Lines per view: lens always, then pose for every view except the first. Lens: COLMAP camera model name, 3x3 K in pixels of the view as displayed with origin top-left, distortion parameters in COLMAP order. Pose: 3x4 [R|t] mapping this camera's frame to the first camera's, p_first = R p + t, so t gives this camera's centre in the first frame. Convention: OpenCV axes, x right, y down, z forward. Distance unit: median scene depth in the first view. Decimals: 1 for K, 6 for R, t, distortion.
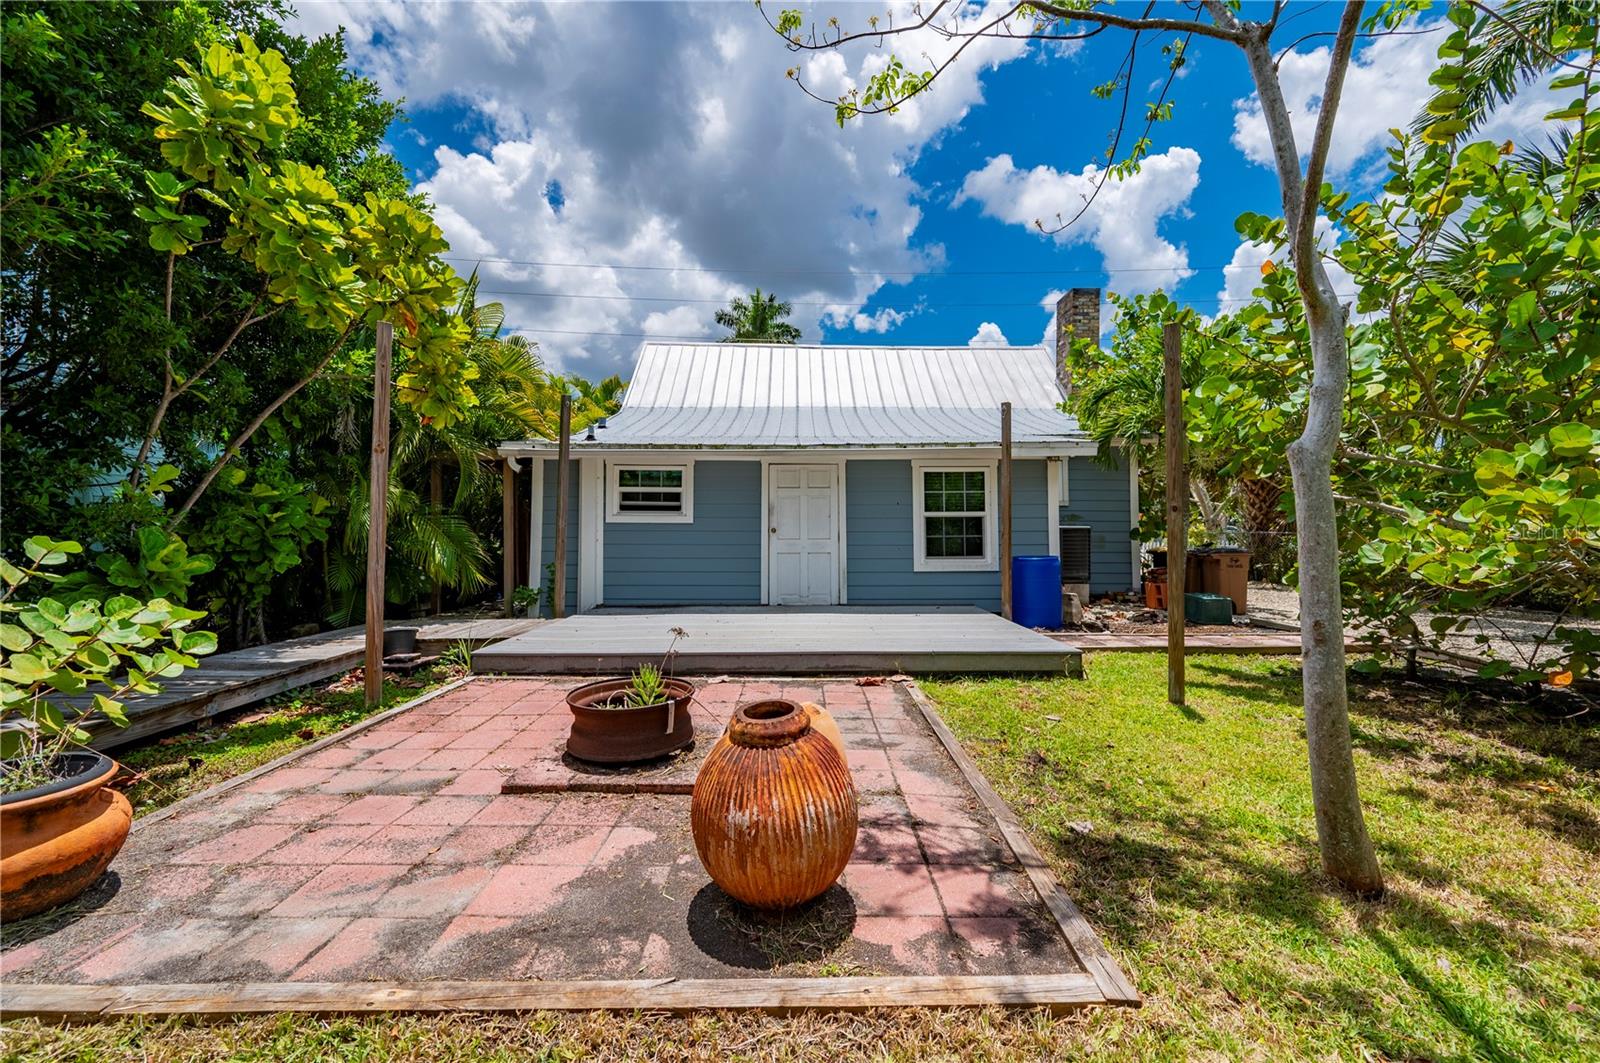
lens RADIAL K [[645.0, 0, 797.8], [0, 645.0, 529.4], [0, 0, 1]] dist [0.001948, -0.001226]
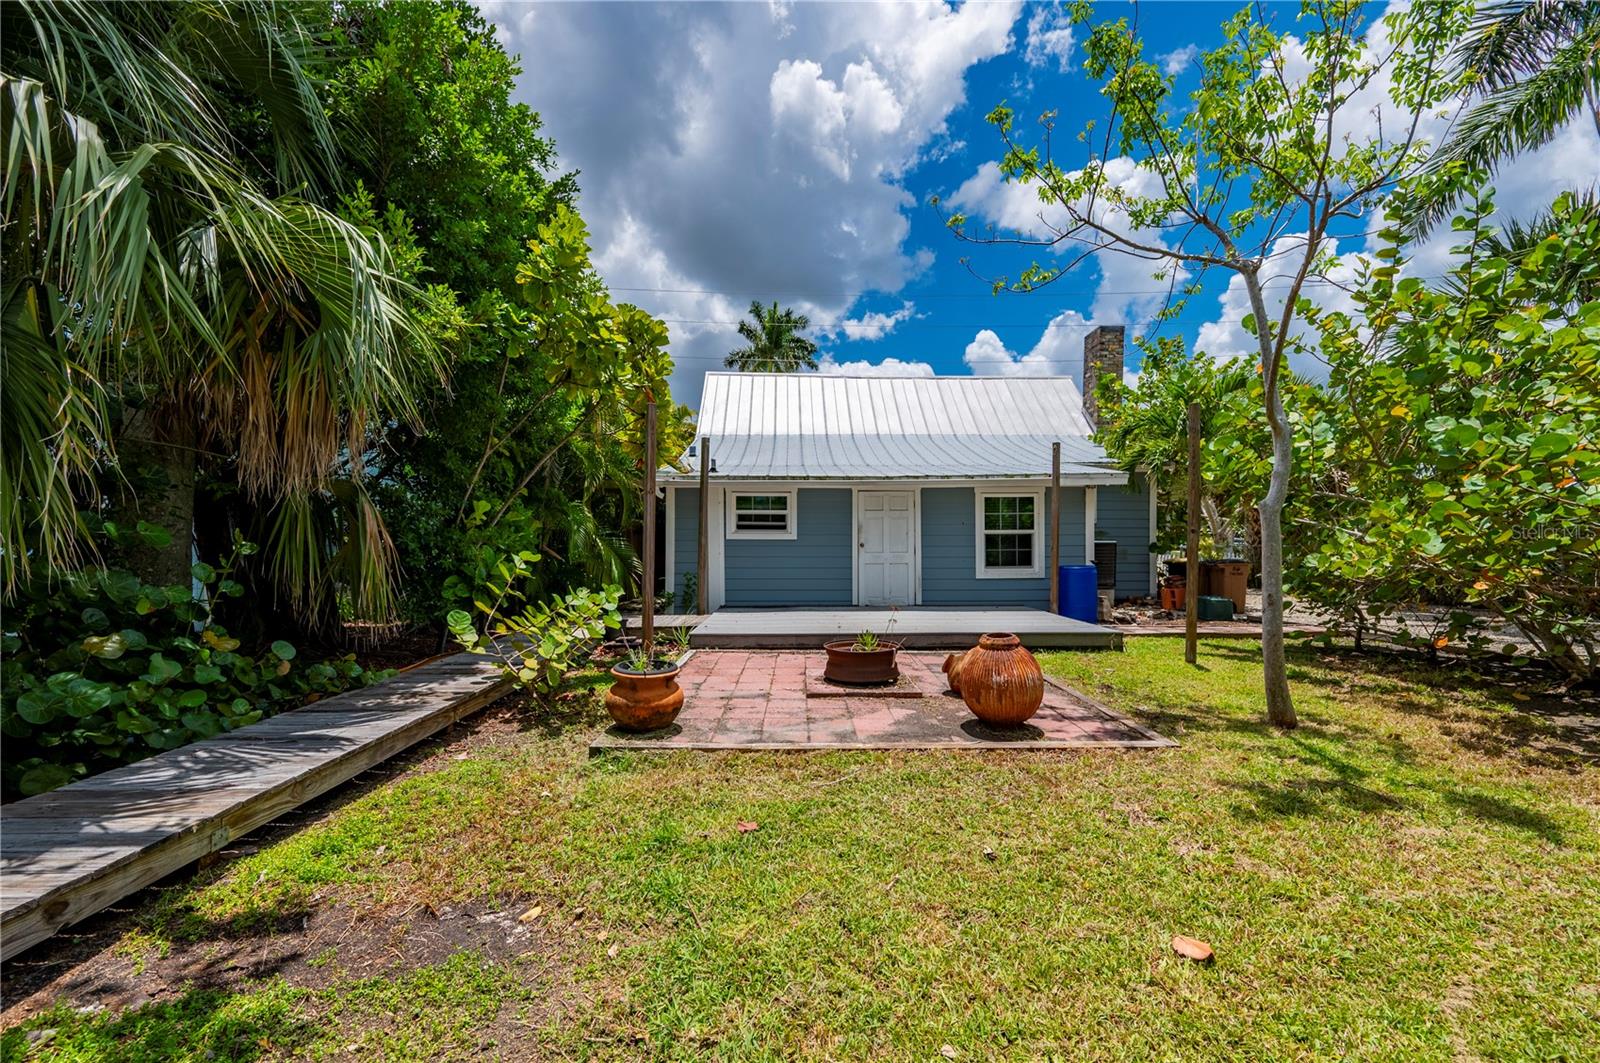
lens RADIAL K [[645.0, 0, 801.9], [0, 645.0, 572.6], [0, 0, 1]] dist [0.001948, -0.001226]
pose [[0.999993, -0.001375, -0.003433, -0.158324], [0.001533, 0.998914, 0.046571, -0.004295], [0.003365, -0.046576, 0.998909, -0.249000]]
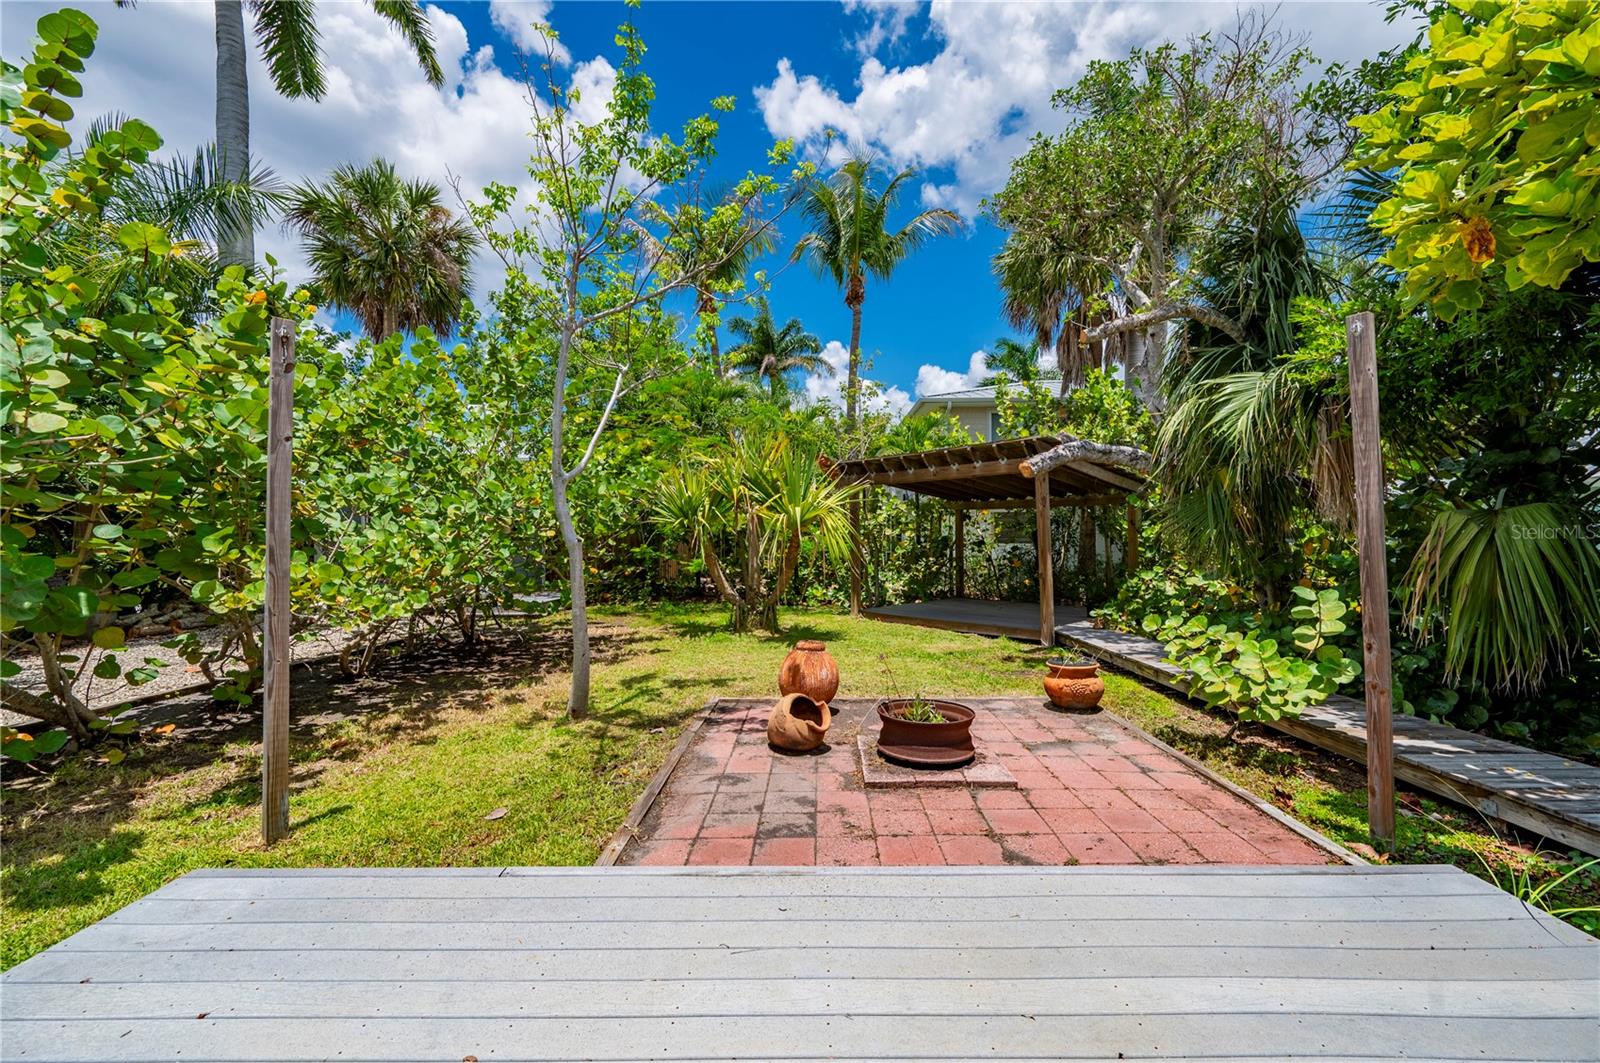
lens RADIAL K [[645.0, 0, 814.1], [0, 645.0, 534.0], [0, 0, 1]] dist [0.001948, -0.001226]
pose [[-0.999962, 0.004250, 0.007603, -0.018403], [0.004115, 0.999834, -0.017761, -0.031038], [-0.007677, -0.017729, -0.999813, 0.891181]]
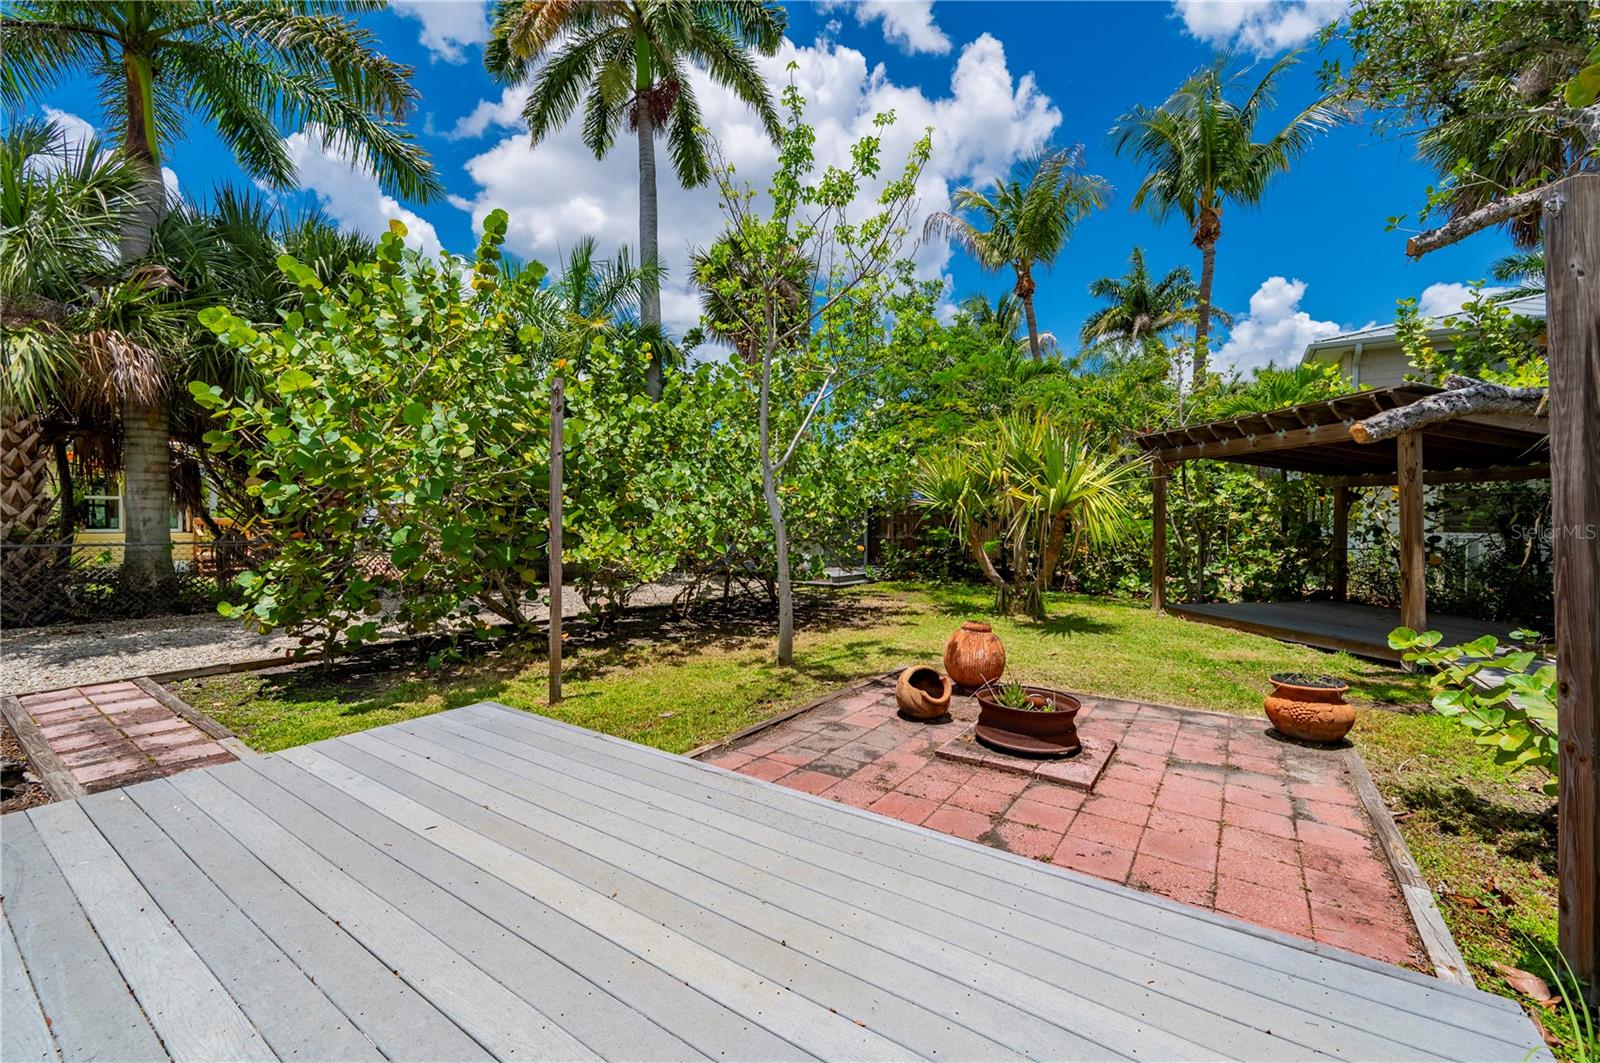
lens RADIAL K [[645.0, 0, 797.1], [0, 645.0, 532.4], [0, 0, 1]] dist [0.001948, -0.001226]
pose [[-0.823213, -0.016145, 0.567503, -0.231675], [-0.013742, 0.999869, 0.008511, -0.028680], [-0.567566, -0.000792, -0.823328, 0.884704]]
